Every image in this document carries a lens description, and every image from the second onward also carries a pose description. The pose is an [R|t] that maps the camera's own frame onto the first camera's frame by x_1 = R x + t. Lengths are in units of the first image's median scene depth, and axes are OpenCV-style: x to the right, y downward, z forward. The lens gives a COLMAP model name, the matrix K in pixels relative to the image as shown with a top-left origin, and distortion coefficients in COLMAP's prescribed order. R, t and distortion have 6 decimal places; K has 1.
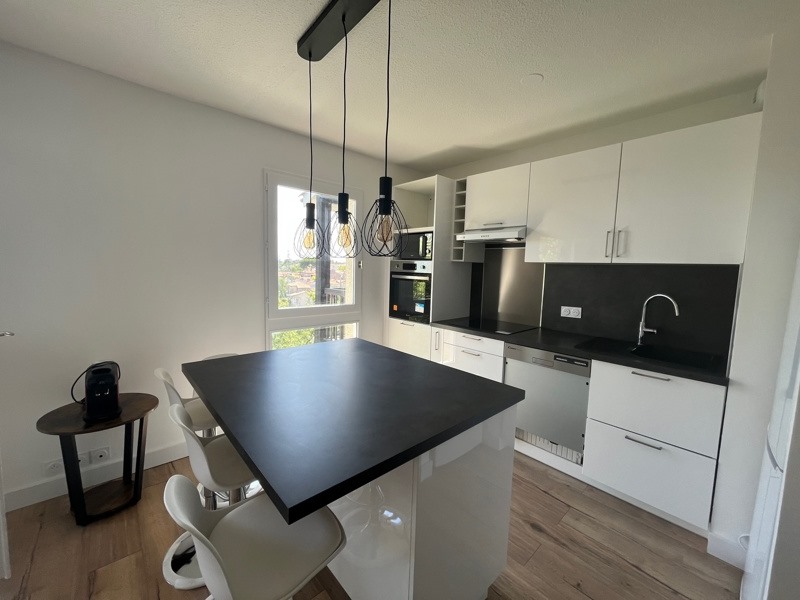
lens RADIAL K [[321.4, 0, 401.5], [0, 321.4, 299.1], [0, 0, 1]] dist [0.001556, 0.000096]
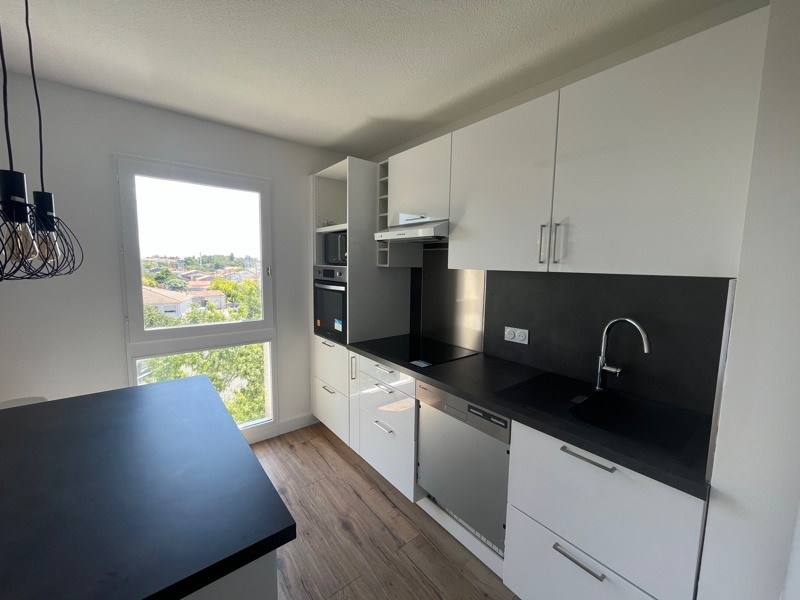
lens RADIAL K [[321.4, 0, 400.6], [0, 321.4, 299.4], [0, 0, 1]] dist [0.001556, 0.000096]
pose [[0.998027, -0.007564, -0.062328, 0.297857], [0.008212, 0.999915, 0.010155, -0.049292], [0.062245, -0.010647, 0.998004, 0.237568]]
